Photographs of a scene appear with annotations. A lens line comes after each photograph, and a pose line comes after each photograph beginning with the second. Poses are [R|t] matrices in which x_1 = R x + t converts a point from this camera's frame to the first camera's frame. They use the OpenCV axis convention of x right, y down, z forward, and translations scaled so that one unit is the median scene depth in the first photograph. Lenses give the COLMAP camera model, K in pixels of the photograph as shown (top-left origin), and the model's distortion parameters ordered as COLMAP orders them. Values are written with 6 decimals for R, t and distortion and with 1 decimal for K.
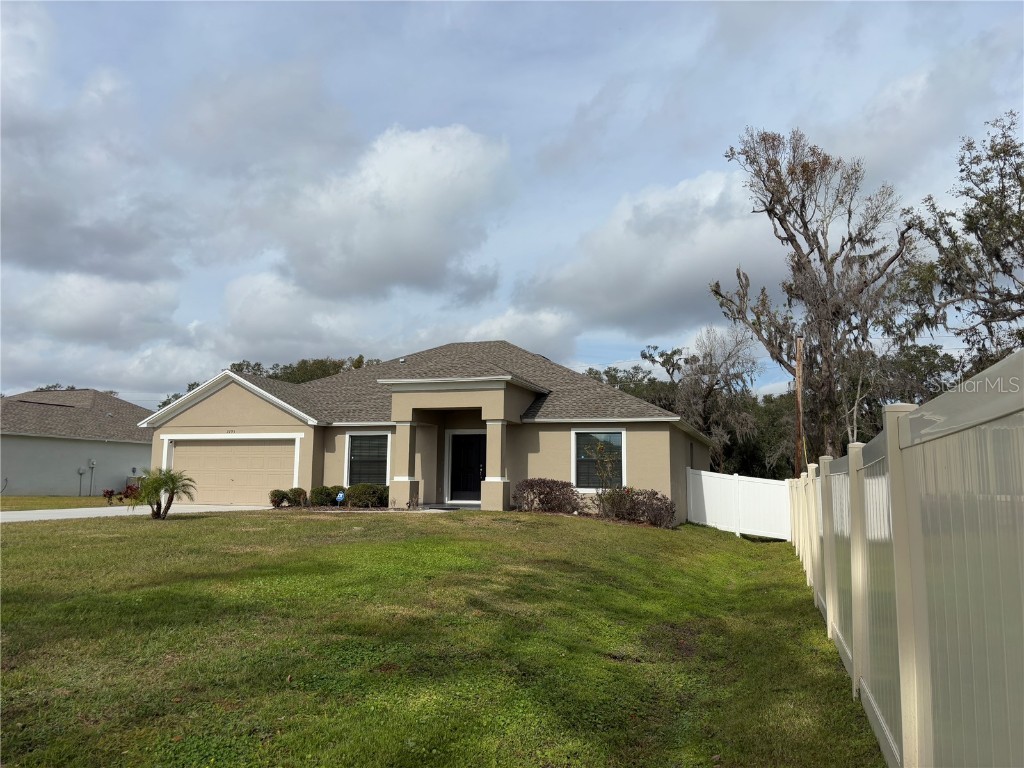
lens RADIAL K [[773.1, 0, 512.0], [0, 773.1, 384.0], [0, 0, 1]] dist [0.000929, 0.001246]
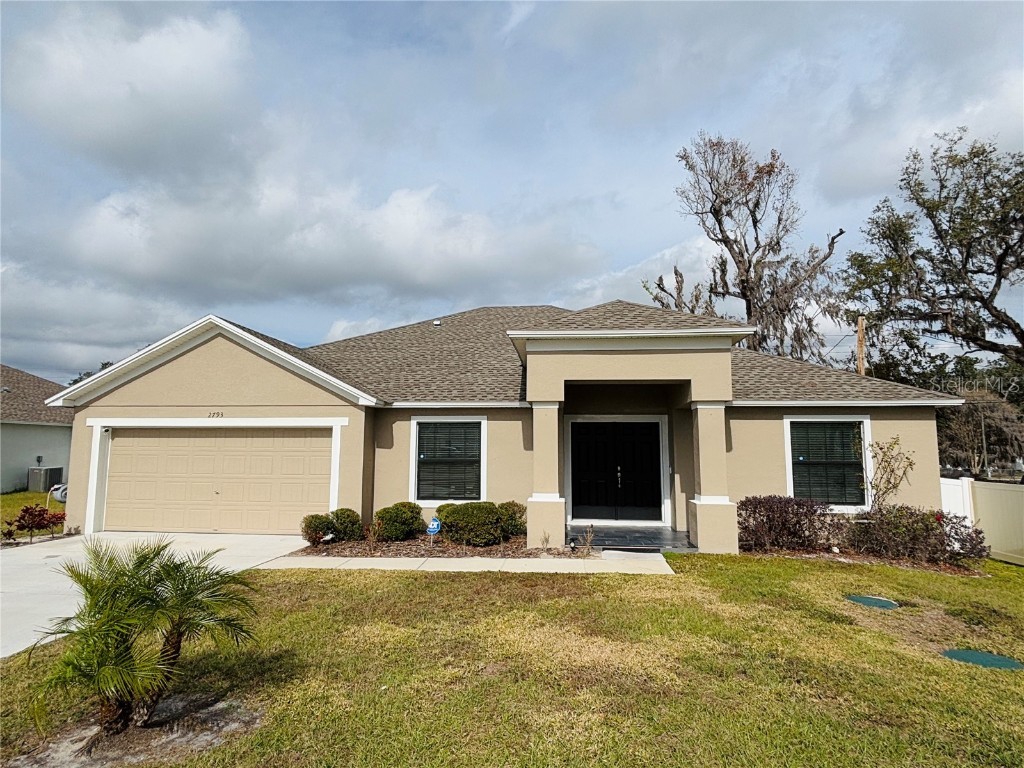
lens RADIAL K [[595.1, 0, 512.0], [0, 595.1, 384.0], [0, 0, 1]] dist [-0.000169, -0.002053]
pose [[0.978112, 0.018146, 0.207286, -0.237225], [-0.021489, 0.999673, 0.013890, 0.025835], [-0.206966, -0.018040, 0.978182, 0.497076]]
